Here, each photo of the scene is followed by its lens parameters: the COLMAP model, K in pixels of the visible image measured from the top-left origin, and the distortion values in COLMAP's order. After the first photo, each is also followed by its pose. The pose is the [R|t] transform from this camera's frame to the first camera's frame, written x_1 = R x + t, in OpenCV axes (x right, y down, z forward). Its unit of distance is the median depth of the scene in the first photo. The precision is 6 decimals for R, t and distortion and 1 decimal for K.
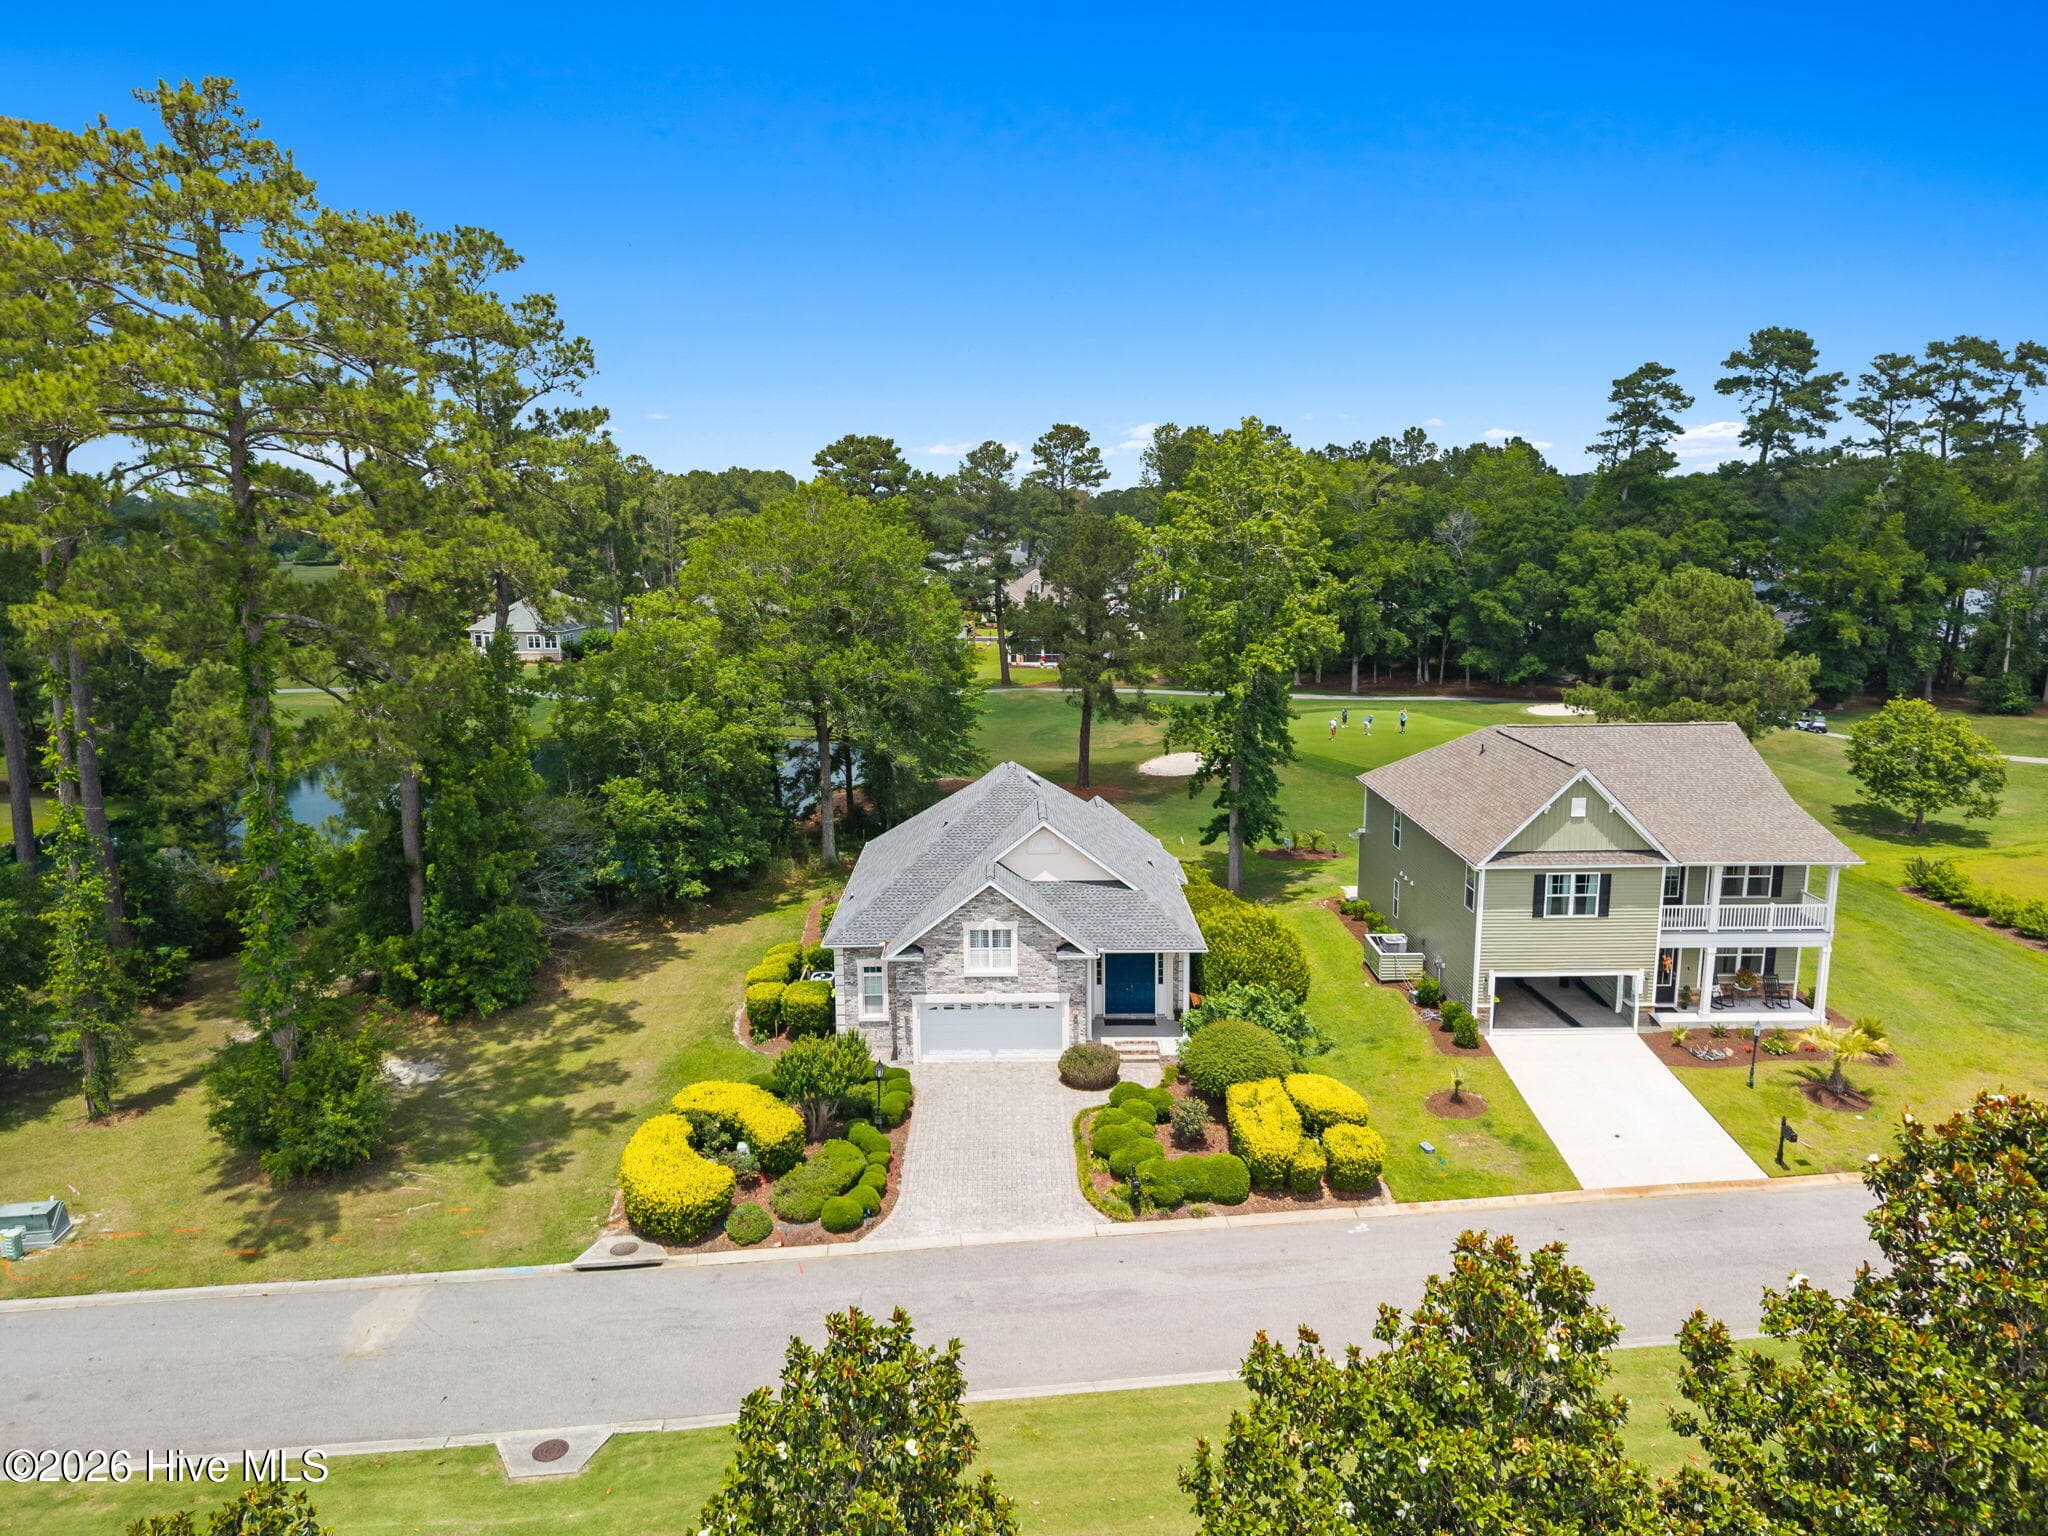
lens RADIAL K [[1389.2, 0, 1040.5], [0, 1389.2, 733.9], [0, 0, 1]] dist [0.040029, -0.050432]
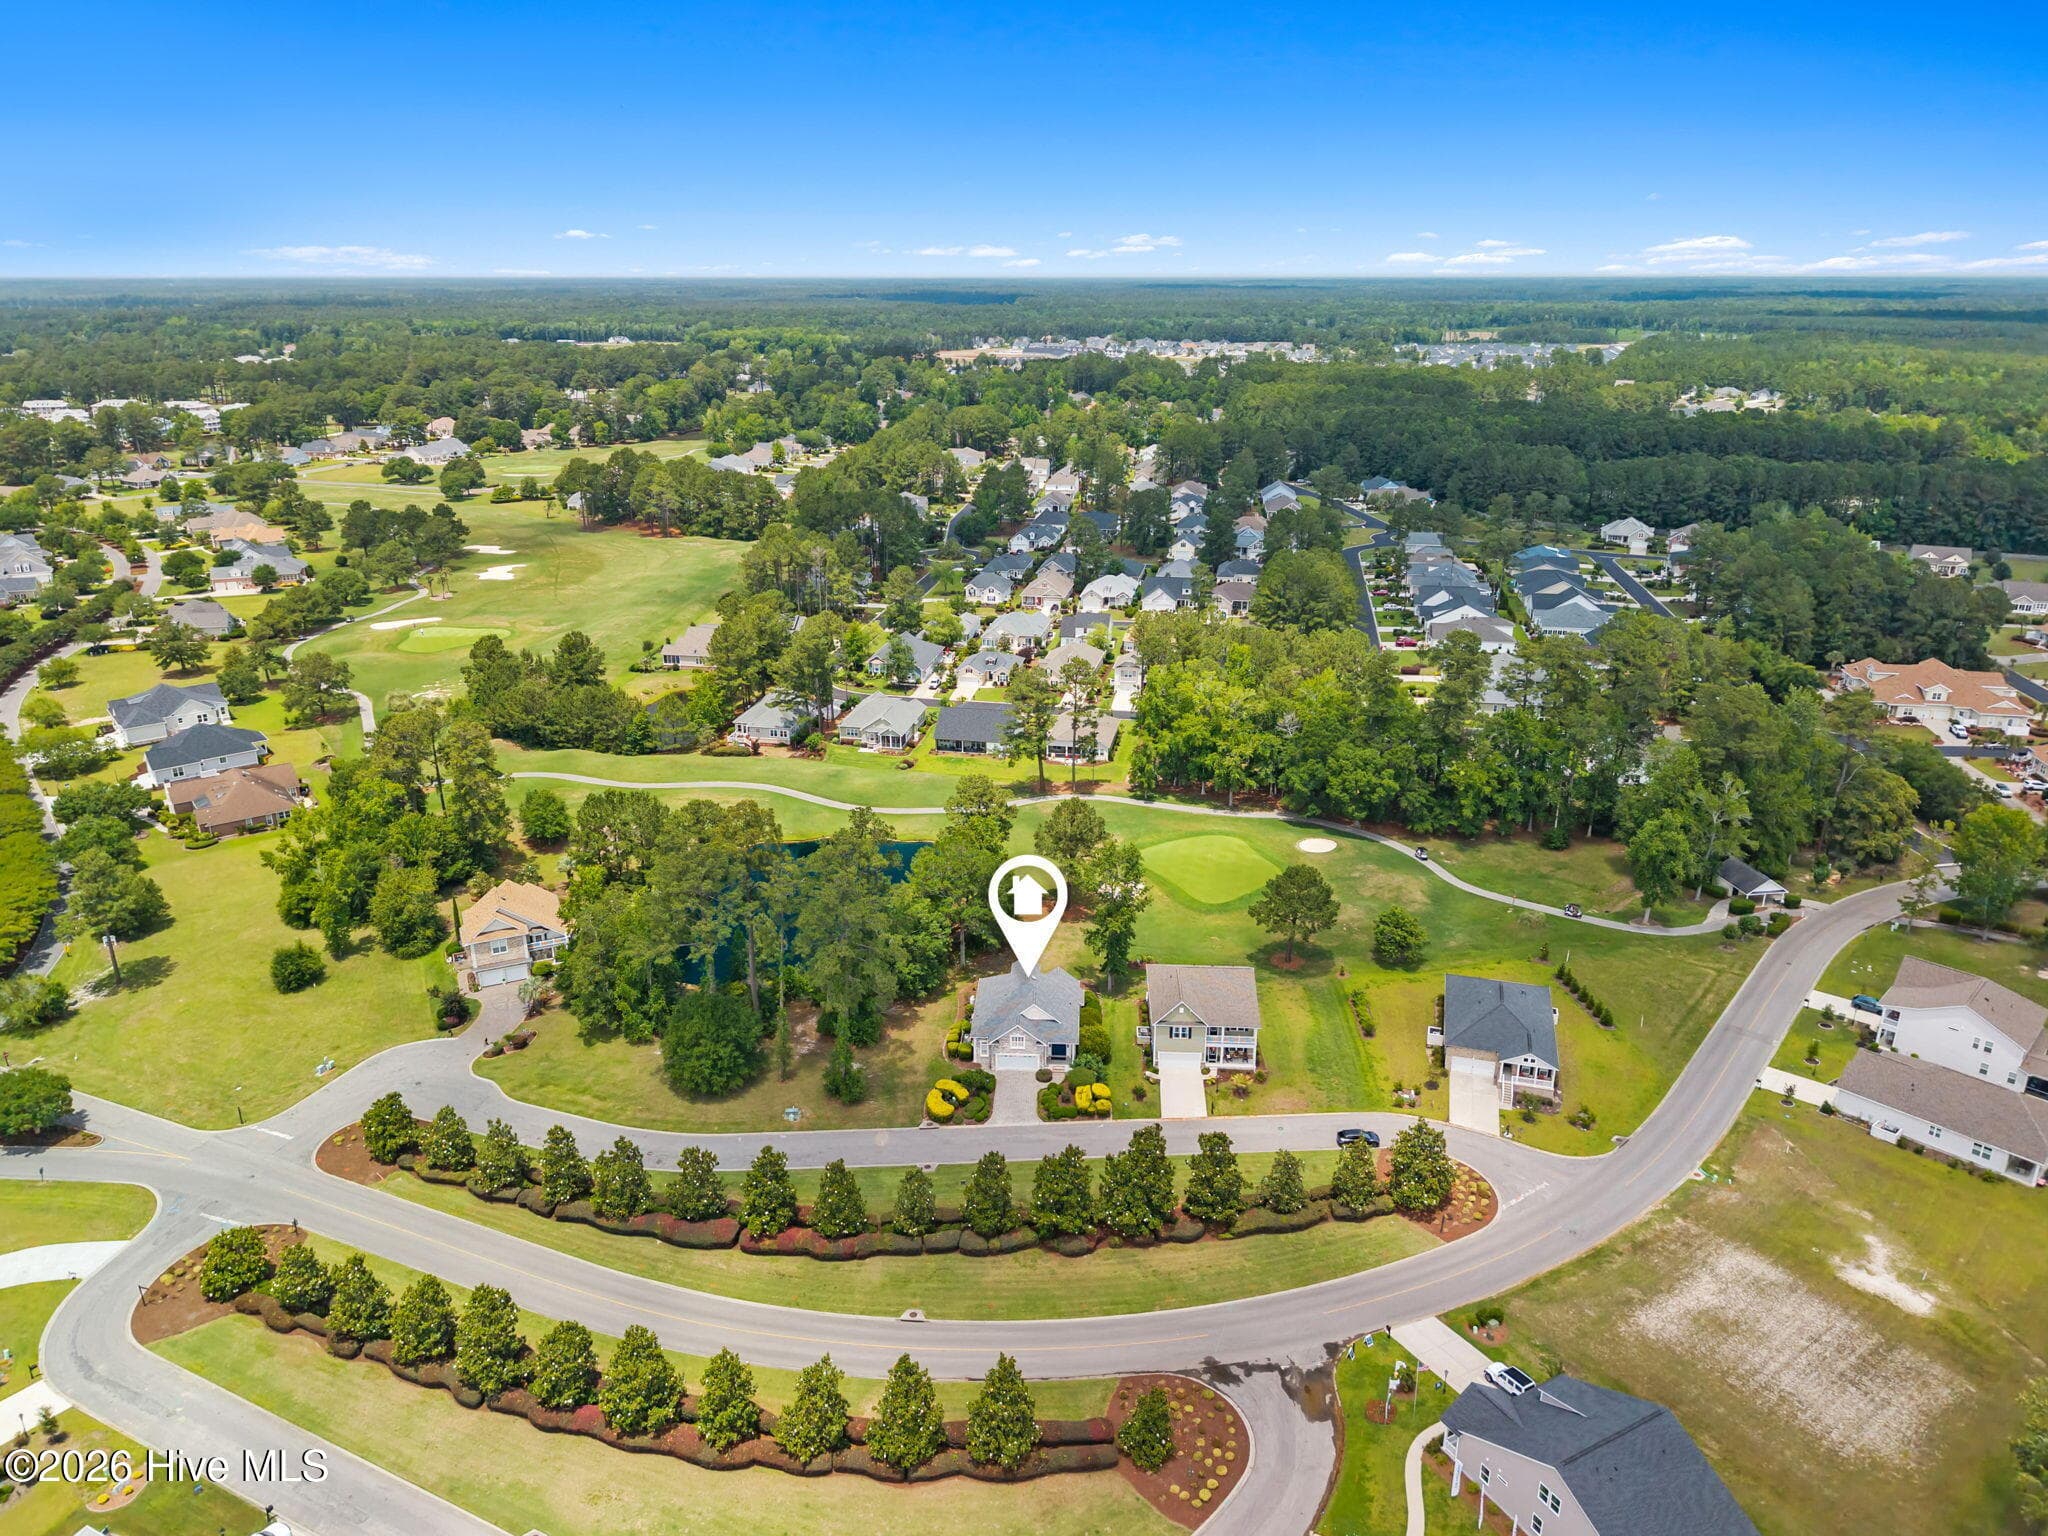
lens RADIAL K [[1389.2, 0, 1029.3], [0, 1389.2, 766.4], [0, 0, 1]] dist [0.040029, -0.050432]
pose [[0.998020, 0.028269, -0.056188, 0.173039], [-0.017687, 0.983396, 0.180610, -1.172138], [0.060360, -0.179258, 0.981949, -2.352709]]
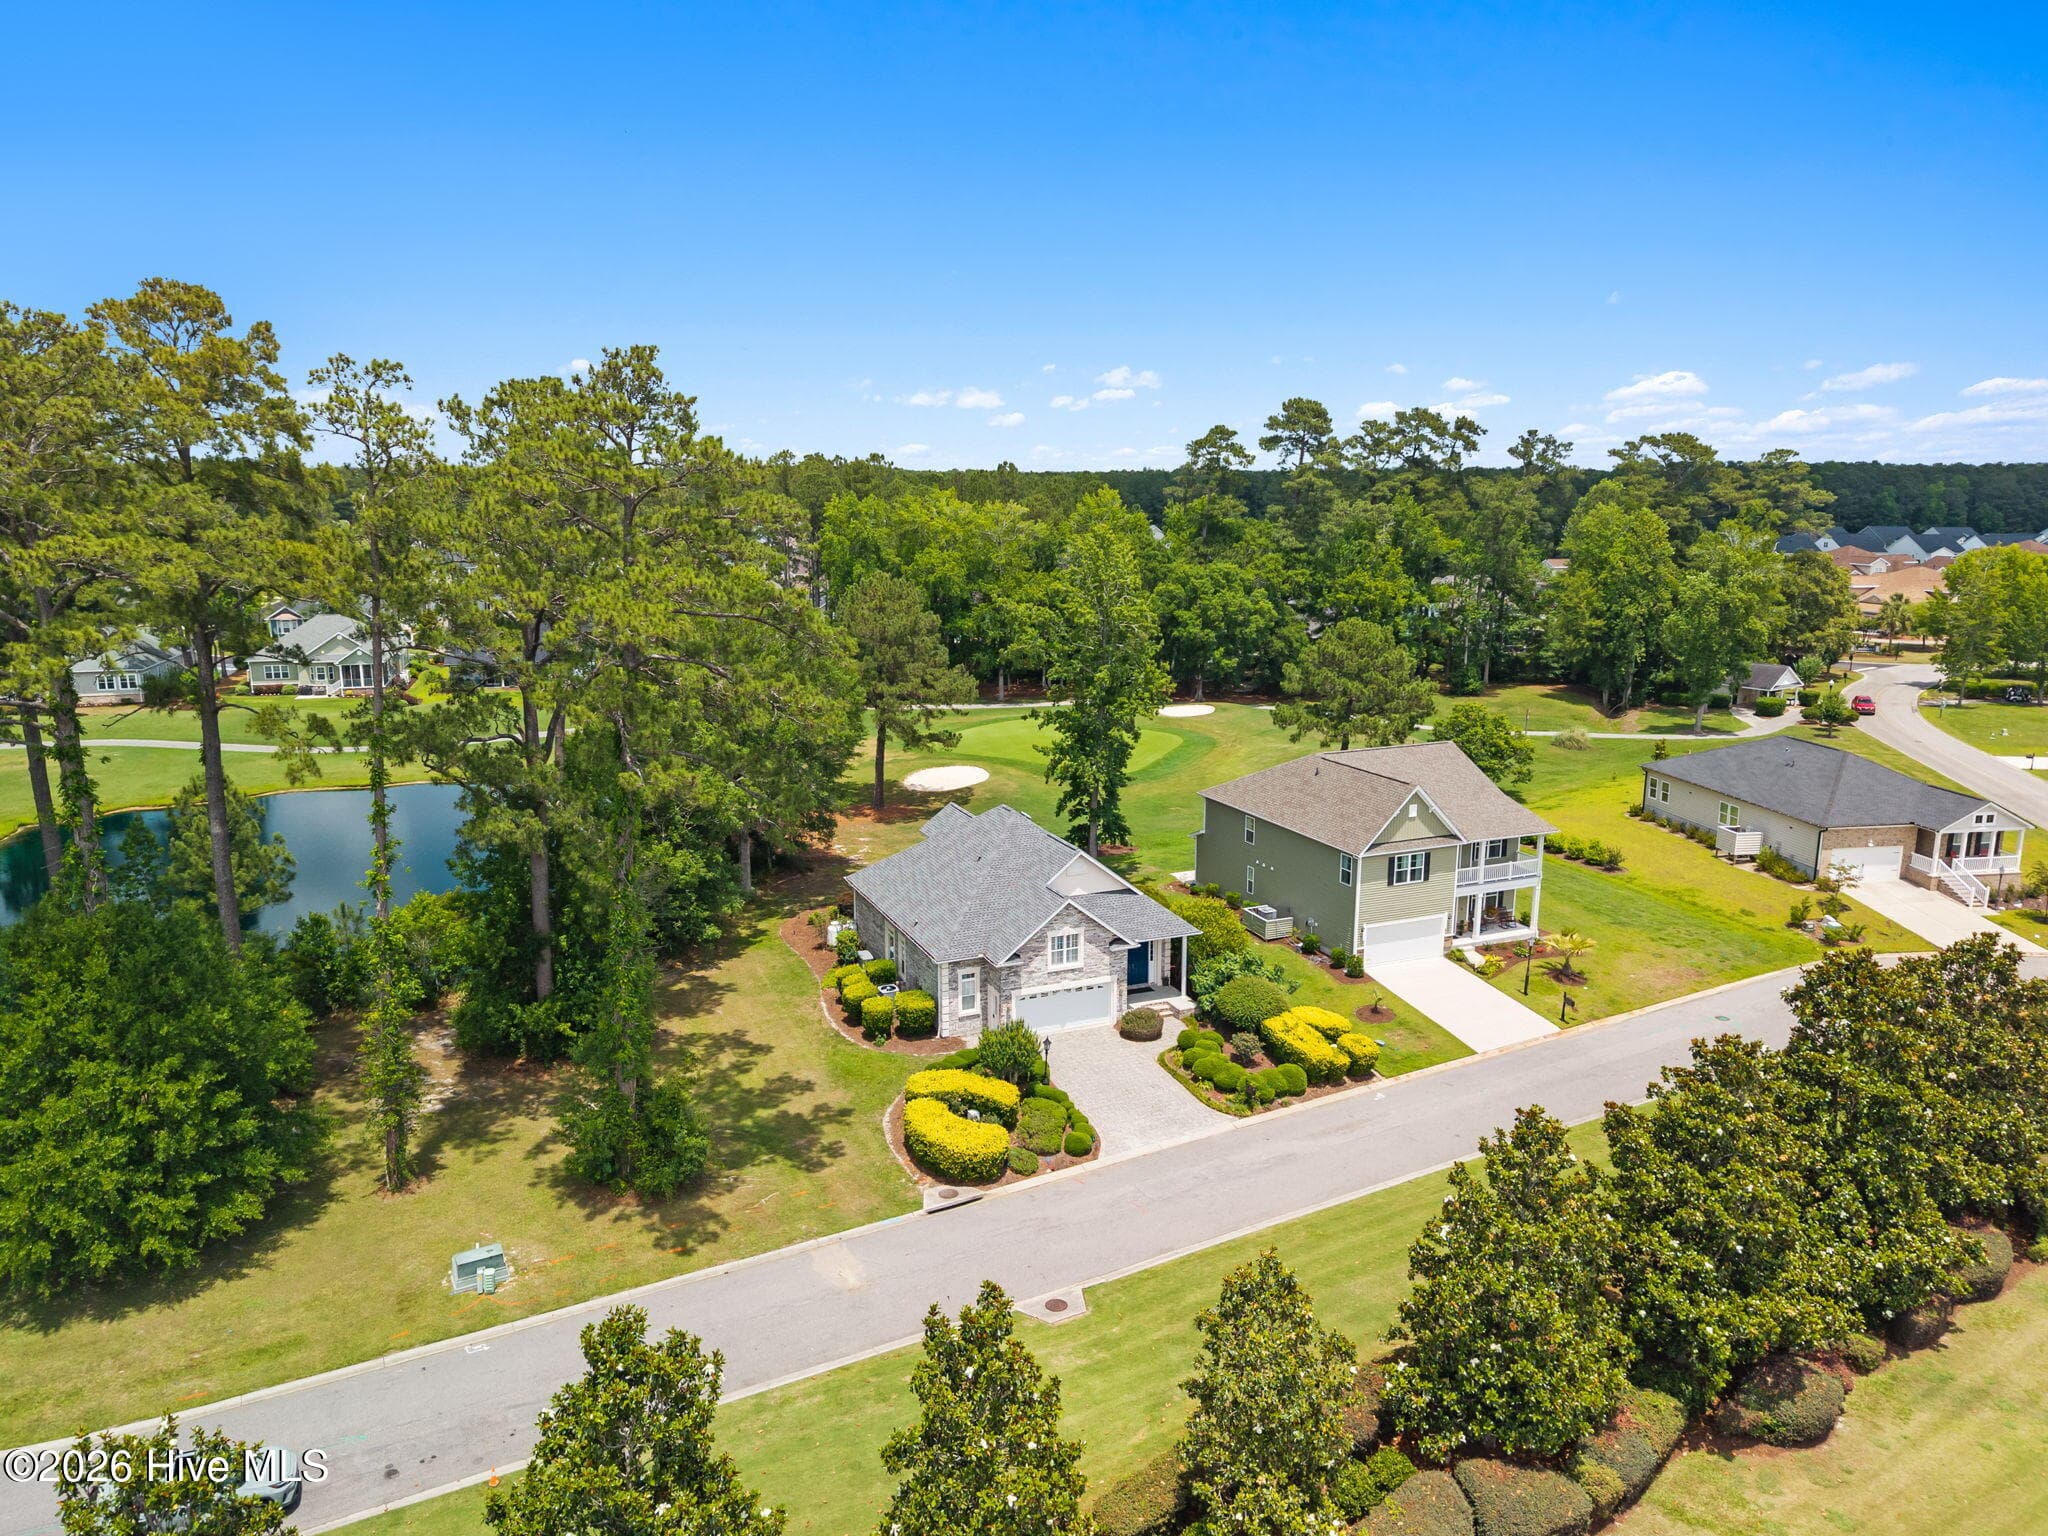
lens RADIAL K [[1389.2, 0, 1031.8], [0, 1389.2, 764.8], [0, 0, 1]] dist [0.040029, -0.050432]
pose [[0.921141, -0.068115, 0.383224, -0.562402], [0.052823, 0.997336, 0.050300, -0.093576], [-0.385629, -0.026090, 0.922285, -0.228912]]
